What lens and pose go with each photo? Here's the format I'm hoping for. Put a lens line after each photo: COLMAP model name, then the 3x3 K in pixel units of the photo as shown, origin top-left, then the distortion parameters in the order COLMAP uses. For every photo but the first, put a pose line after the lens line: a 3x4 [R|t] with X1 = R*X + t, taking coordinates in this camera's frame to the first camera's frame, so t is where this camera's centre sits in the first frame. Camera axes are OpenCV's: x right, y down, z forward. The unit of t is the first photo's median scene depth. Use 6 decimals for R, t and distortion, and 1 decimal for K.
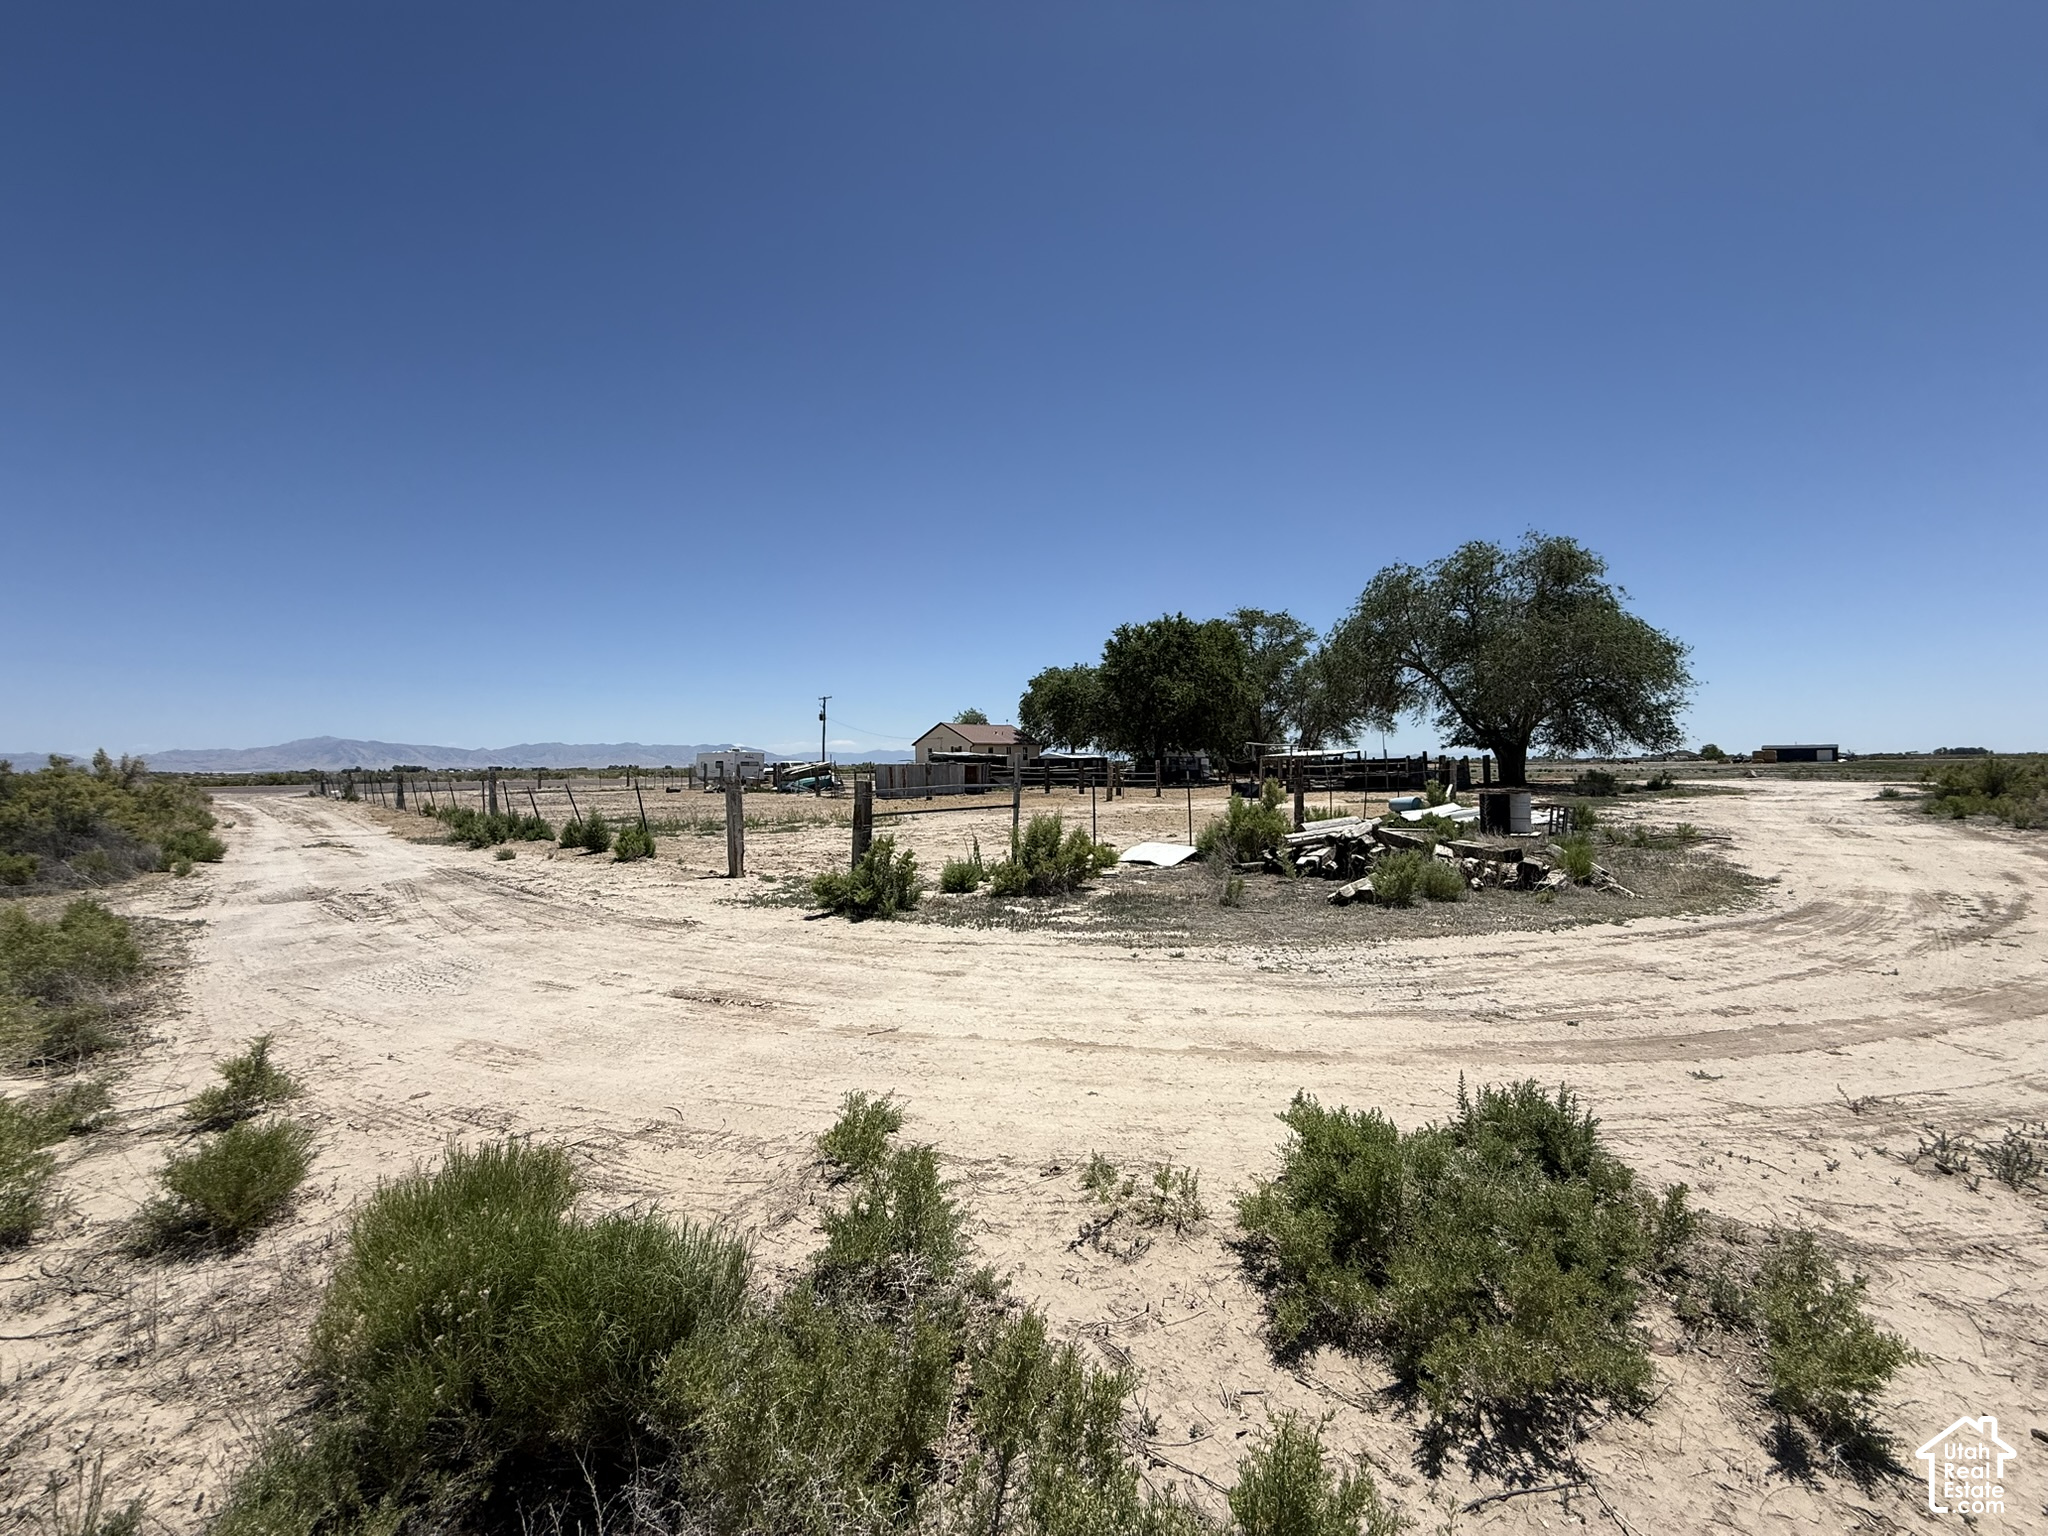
lens RADIAL K [[818.8, 0, 1024.2], [0, 818.8, 772.3], [0, 0, 1]] dist [0.001187, -0.000070]
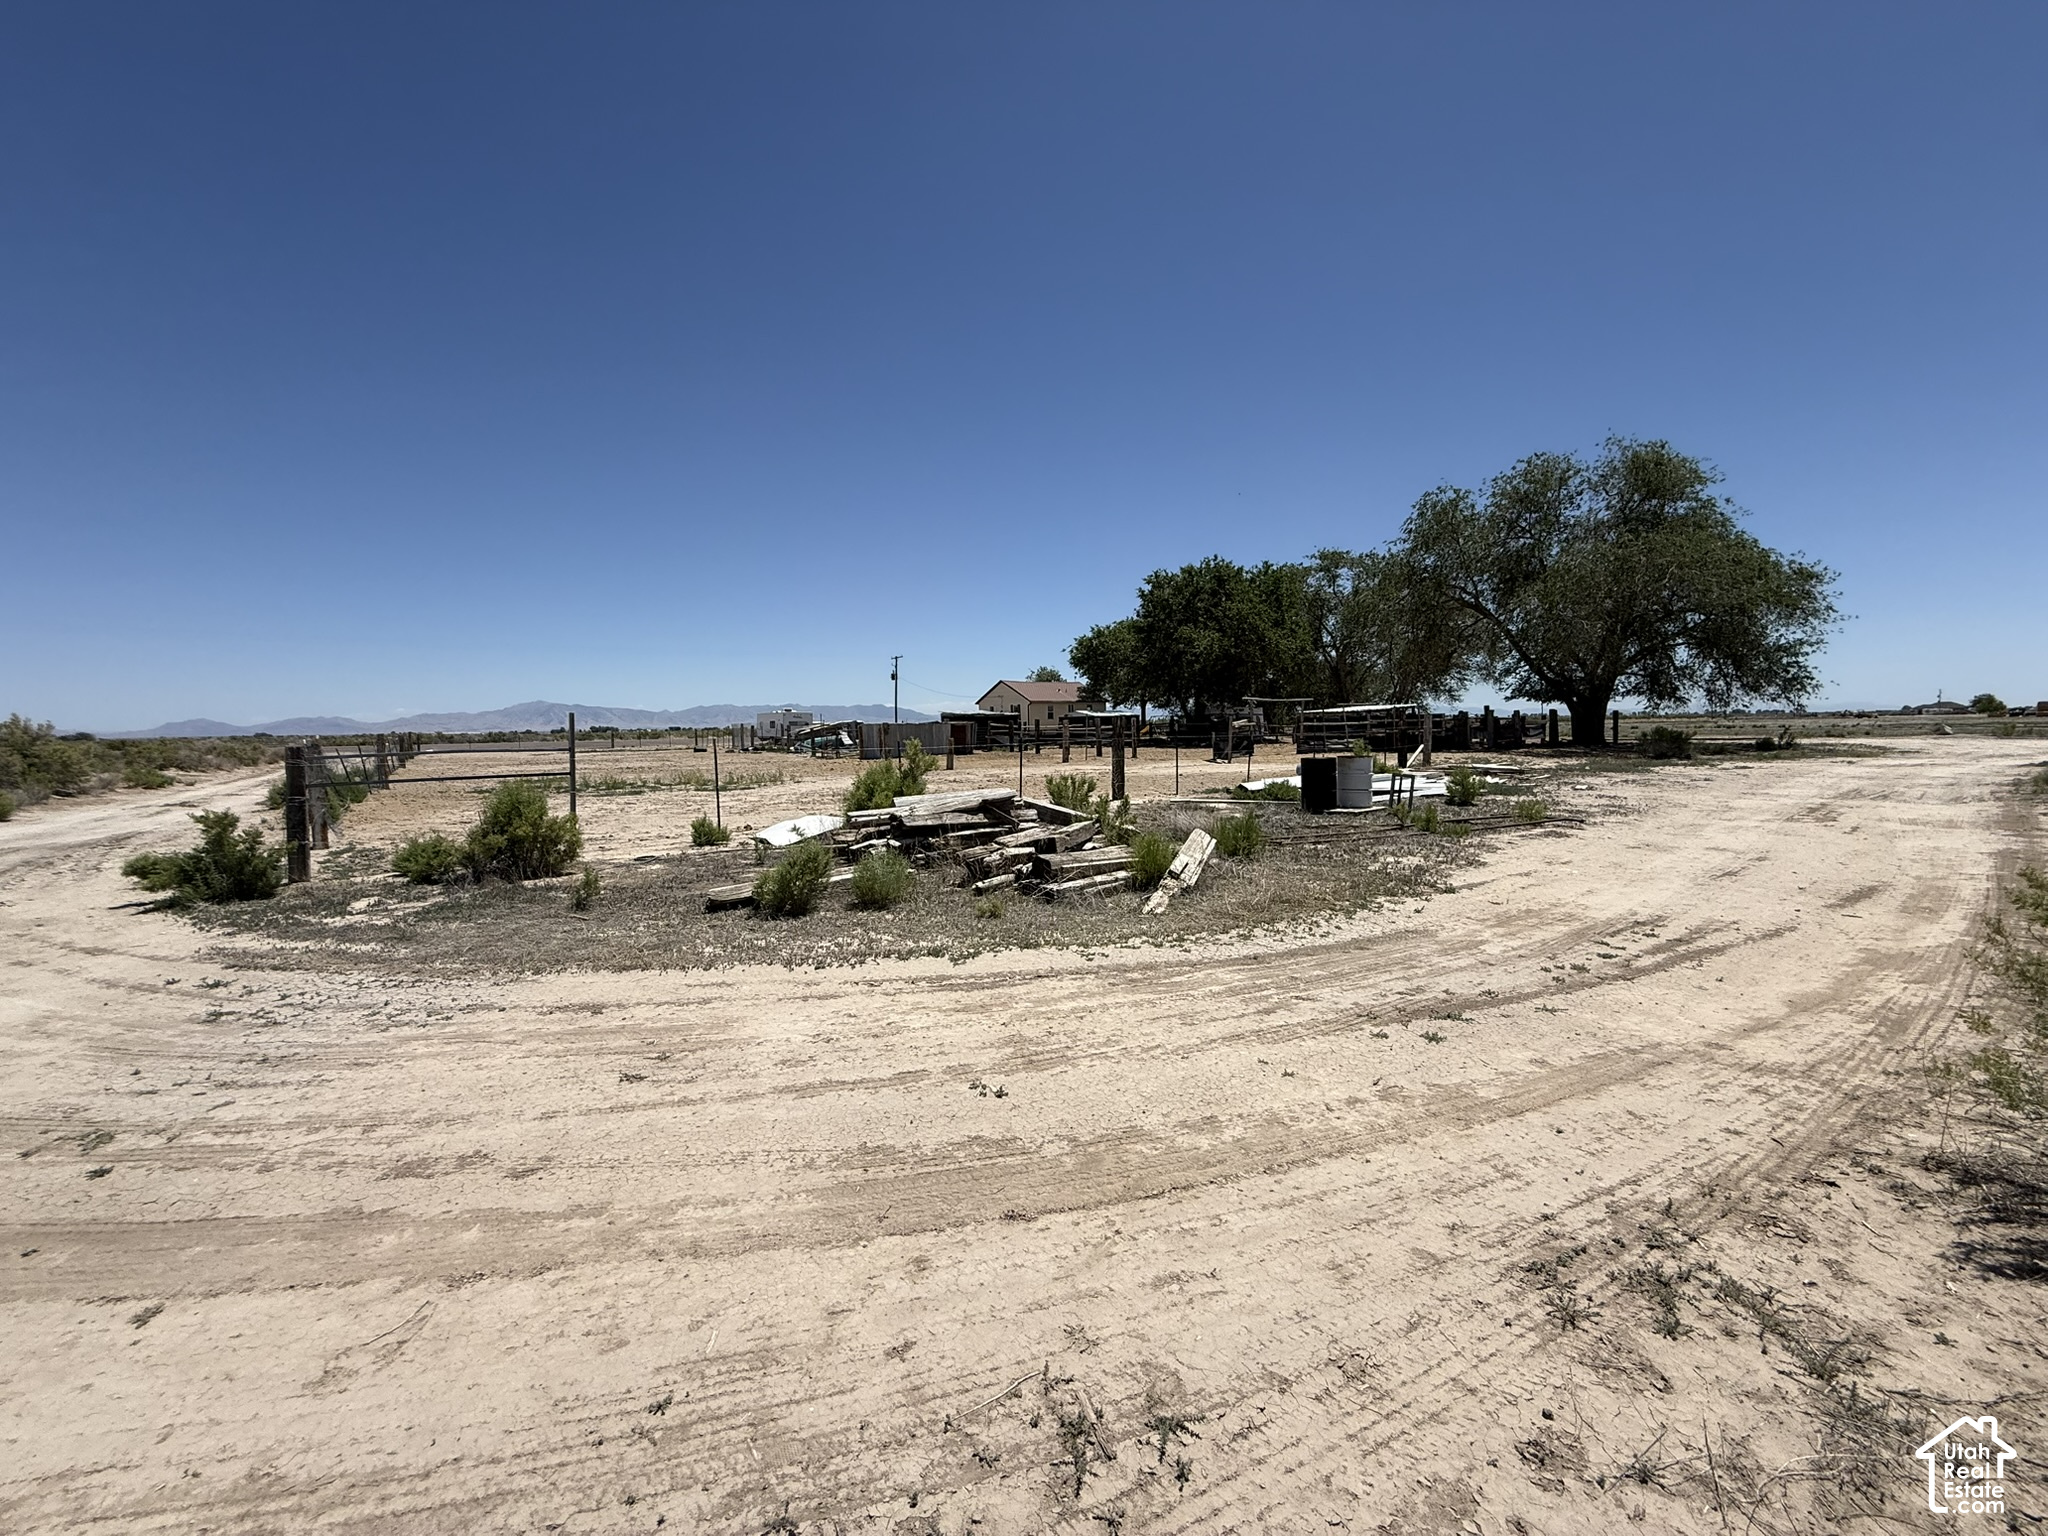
lens RADIAL K [[818.8, 0, 1023.9], [0, 818.8, 761.4], [0, 0, 1]] dist [0.001187, -0.000070]
pose [[0.983344, 0.003757, -0.181715, 0.150321], [0.003119, 0.999290, 0.037537, -0.000951], [0.181727, -0.037478, 0.982635, 0.057311]]
